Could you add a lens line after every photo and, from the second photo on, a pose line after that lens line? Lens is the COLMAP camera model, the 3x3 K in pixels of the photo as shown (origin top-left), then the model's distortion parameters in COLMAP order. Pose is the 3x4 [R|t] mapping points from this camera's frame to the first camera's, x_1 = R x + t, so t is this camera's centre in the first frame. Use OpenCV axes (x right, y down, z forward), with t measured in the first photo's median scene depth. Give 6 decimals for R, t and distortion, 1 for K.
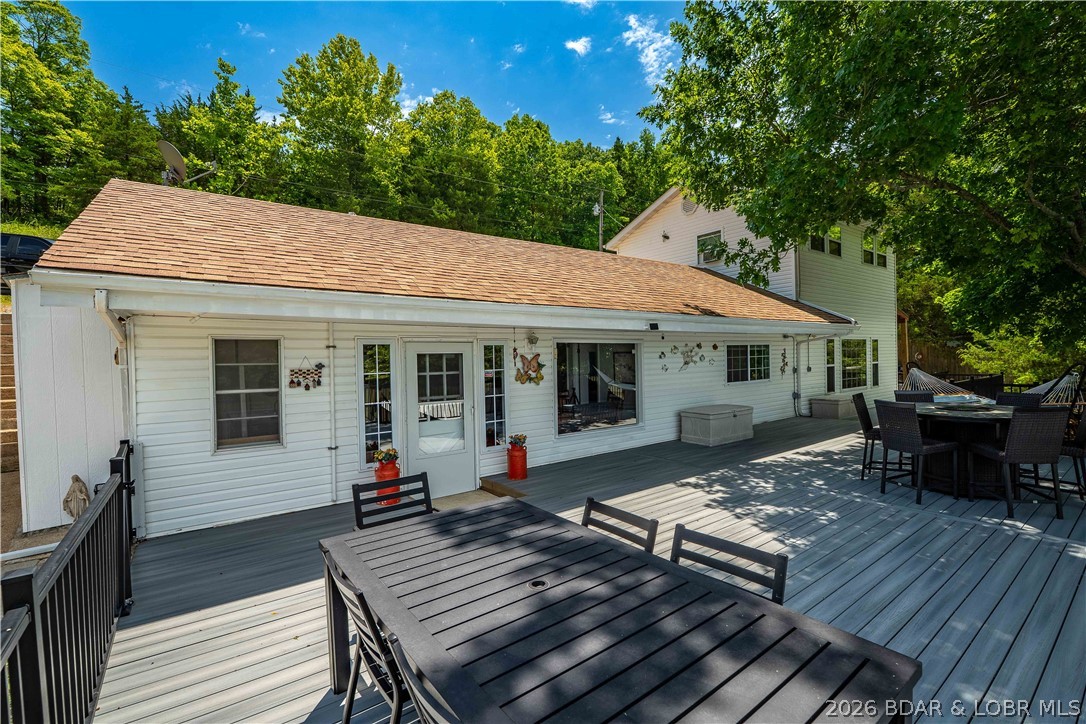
lens RADIAL K [[476.1, 0, 544.1], [0, 476.1, 363.0], [0, 0, 1]] dist [-0.007953, -0.000702]
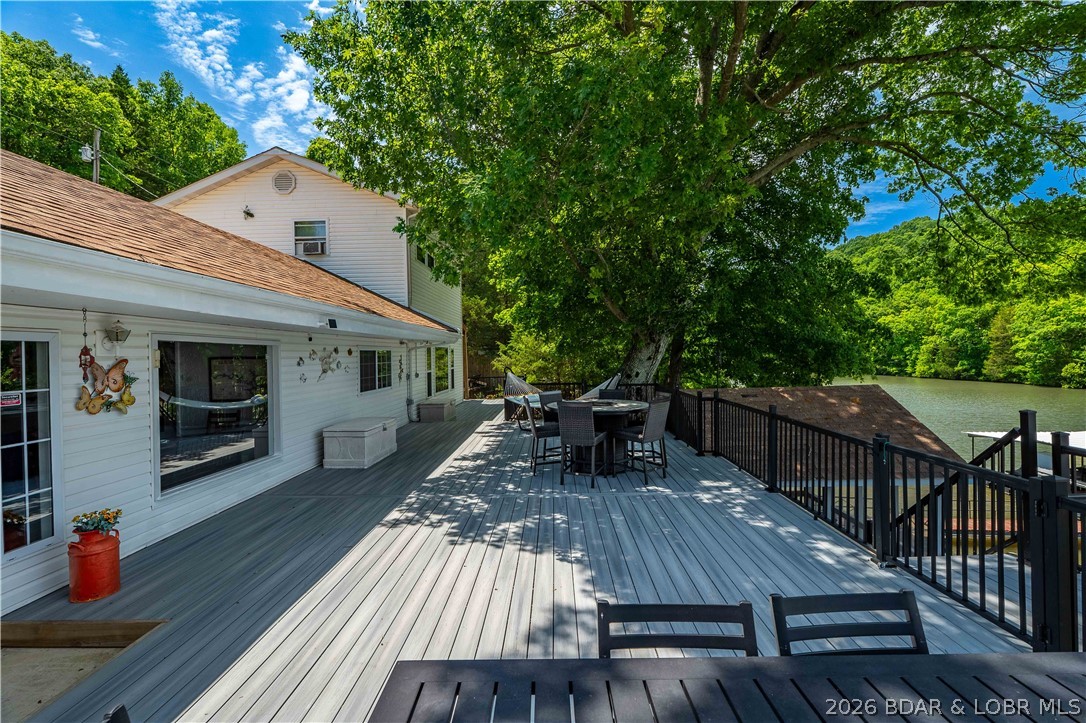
lens RADIAL K [[476.1, 0, 546.2], [0, 476.1, 362.4], [0, 0, 1]] dist [-0.007953, -0.000702]
pose [[0.607388, -0.000663, 0.794405, -0.161535], [0.012987, 0.999874, -0.009096, -0.003551], [-0.794299, 0.015841, 0.607321, 0.272559]]
